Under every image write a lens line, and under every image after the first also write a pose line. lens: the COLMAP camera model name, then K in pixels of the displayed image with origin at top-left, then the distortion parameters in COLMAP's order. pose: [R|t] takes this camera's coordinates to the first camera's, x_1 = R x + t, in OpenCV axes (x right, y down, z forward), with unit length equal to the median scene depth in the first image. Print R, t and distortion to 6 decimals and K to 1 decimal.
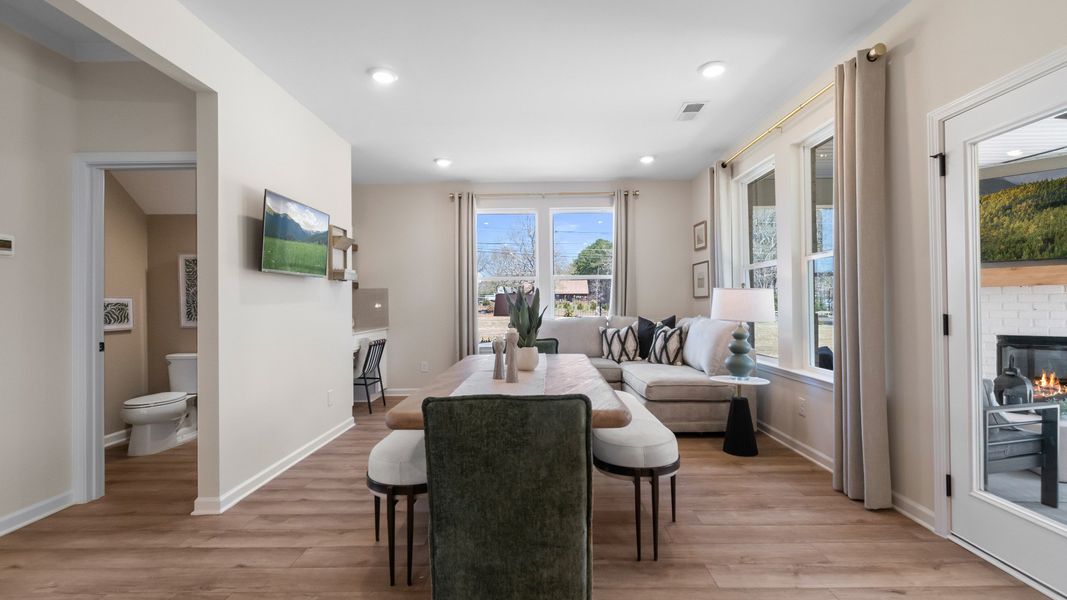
lens RADIAL K [[471.6, 0, 536.6], [0, 471.6, 301.6], [0, 0, 1]] dist [0.003197, -0.000416]
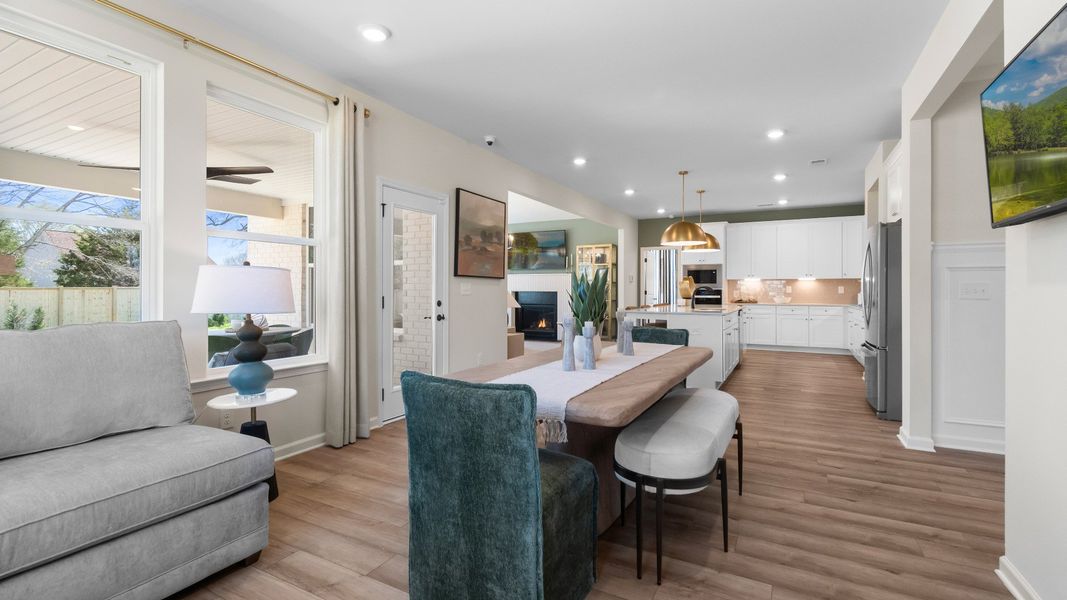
lens RADIAL K [[482.4, 0, 537.8], [0, 482.4, 296.2], [0, 0, 1]] dist [0.002951, -0.000194]
pose [[-0.888334, 0.000879, 0.459198, -0.236800], [0.004084, 0.999974, 0.005985, 0.010207], [-0.459180, 0.007192, -0.888314, 1.220716]]
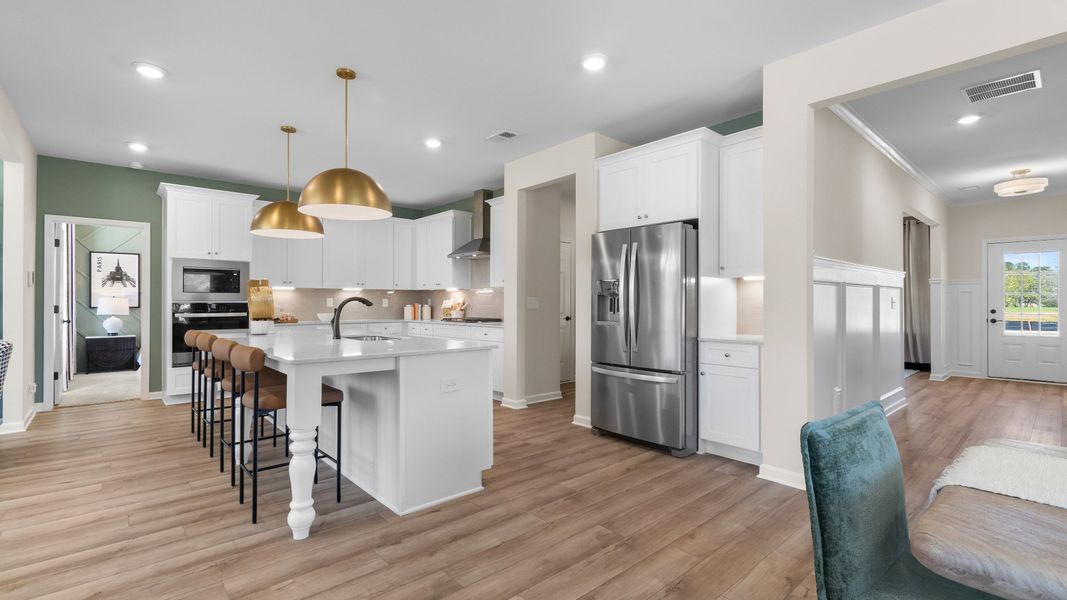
lens RADIAL K [[473.9, 0, 533.5], [0, 473.9, 300.0], [0, 0, 1]] dist [-0.002363, -0.000084]
pose [[-0.742823, 0.006475, -0.669457, 0.322001], [0.010742, 0.999940, -0.002247, 0.000100], [0.669402, -0.008861, -0.742847, 0.443556]]
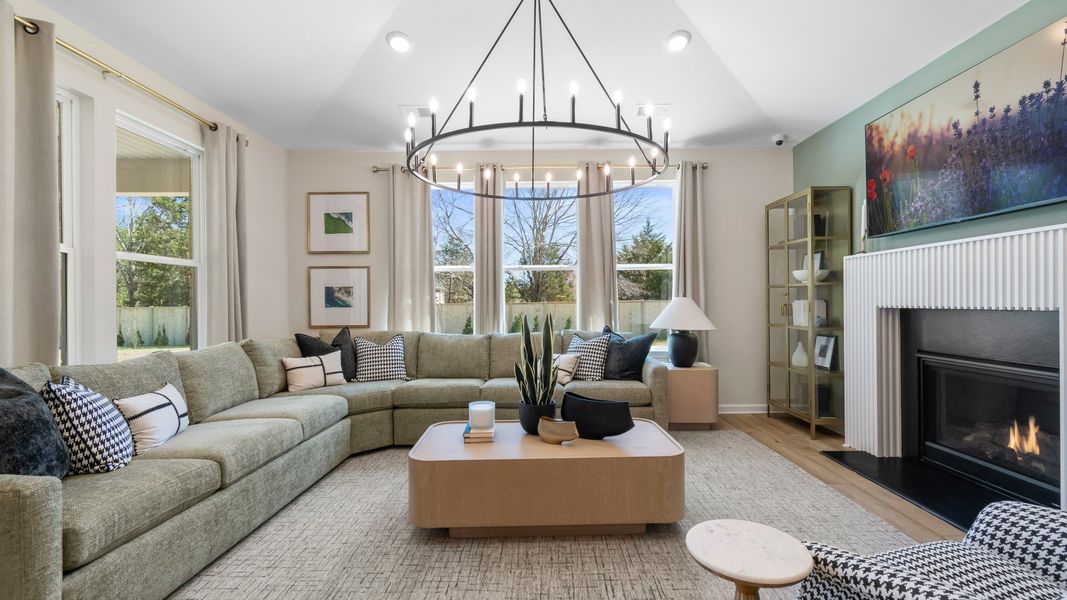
lens RADIAL K [[482.4, 0, 537.8], [0, 482.4, 296.2], [0, 0, 1]] dist [0.002951, -0.000194]
pose [[-0.007829, 0.021609, 0.999736, 0.274002], [0.004178, 0.999758, -0.021577, -0.008320], [-0.999961, 0.004008, -0.007917, -0.453999]]
